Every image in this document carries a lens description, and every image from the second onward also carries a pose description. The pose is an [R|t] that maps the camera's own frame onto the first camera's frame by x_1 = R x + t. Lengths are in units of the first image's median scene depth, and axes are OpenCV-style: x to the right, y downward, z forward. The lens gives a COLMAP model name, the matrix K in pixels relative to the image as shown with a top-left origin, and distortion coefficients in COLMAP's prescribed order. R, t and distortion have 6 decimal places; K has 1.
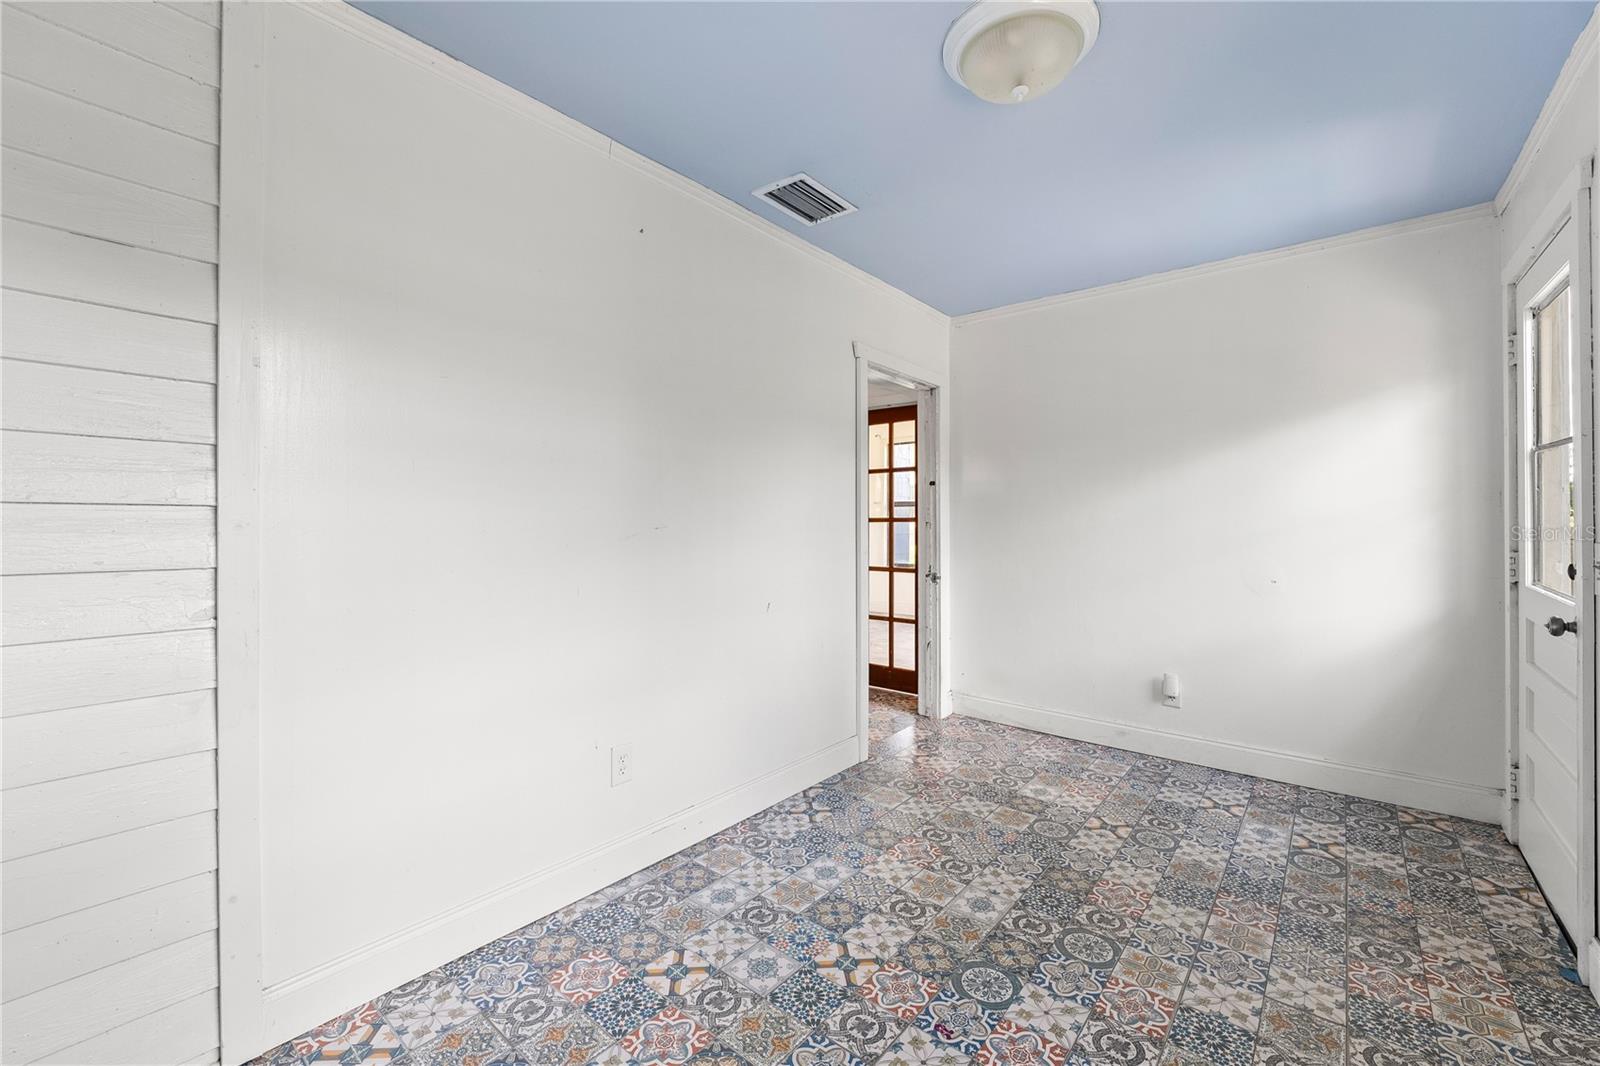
lens RADIAL K [[657.3, 0, 796.5], [0, 657.3, 527.5], [0, 0, 1]] dist [-0.001442, 0.000349]
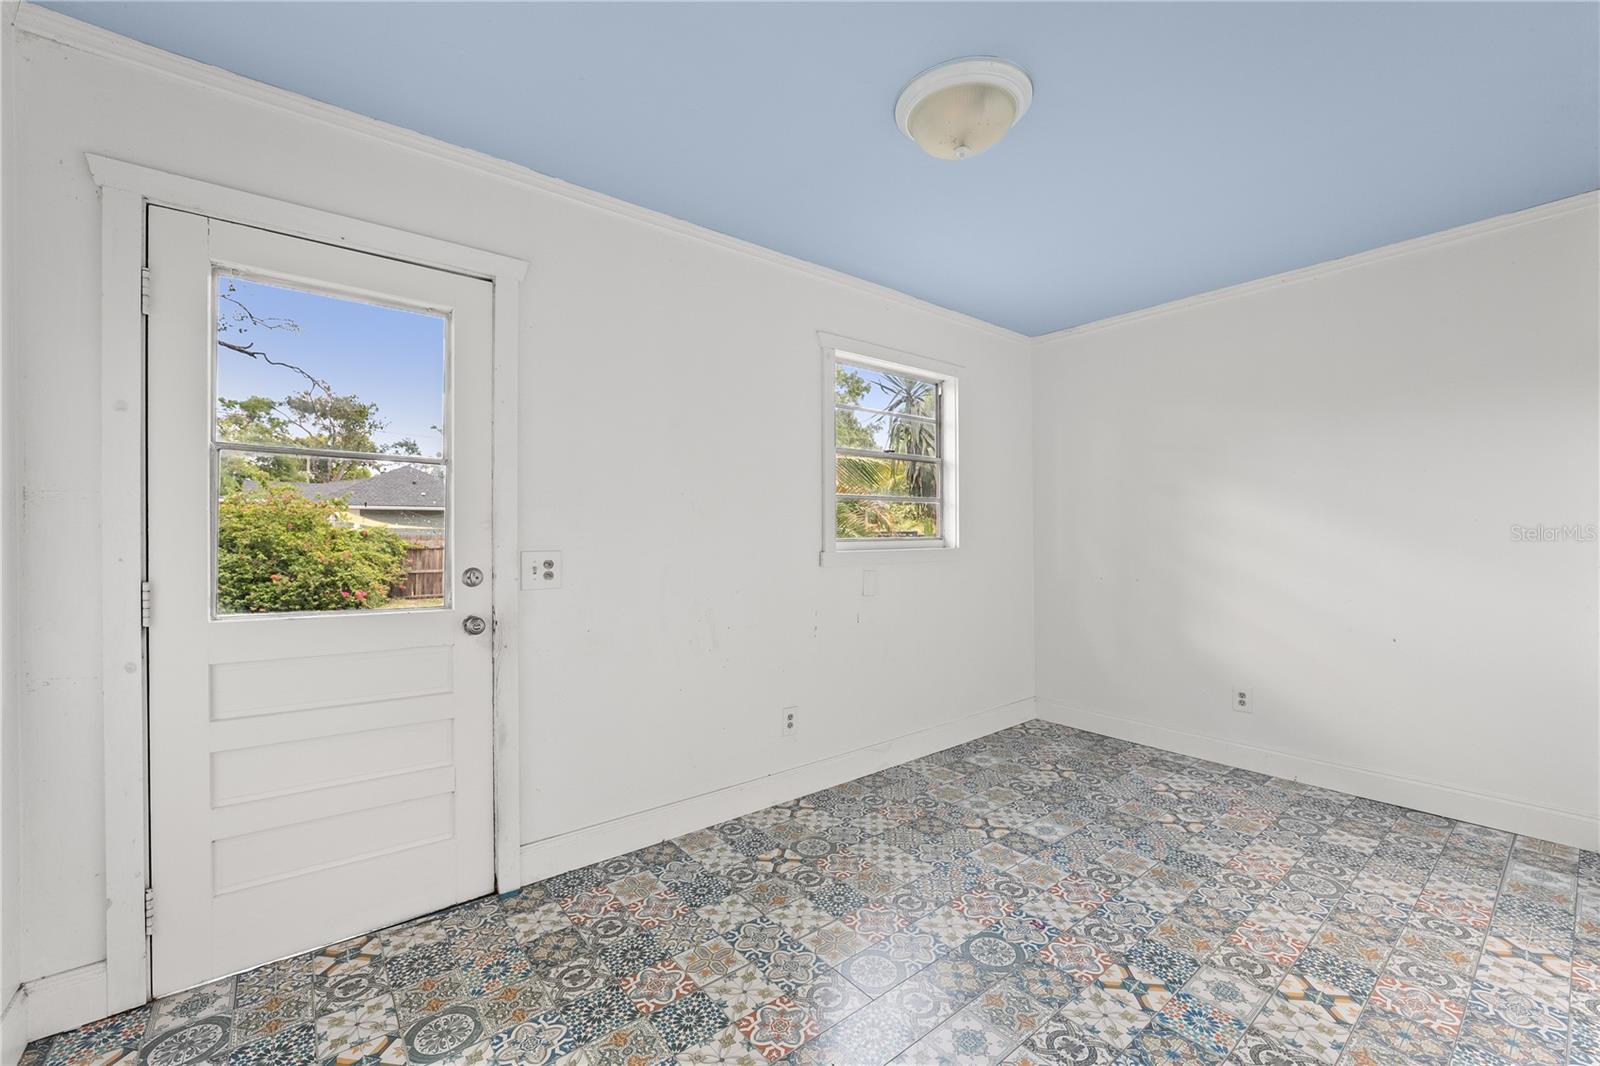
lens RADIAL K [[657.3, 0, 796.5], [0, 657.3, 527.5], [0, 0, 1]] dist [-0.001442, 0.000349]
pose [[-0.979840, -0.000202, 0.199784, 0.370098], [0.000828, 0.999987, 0.005070, -0.027616], [-0.199782, 0.005133, -0.979827, 2.027566]]
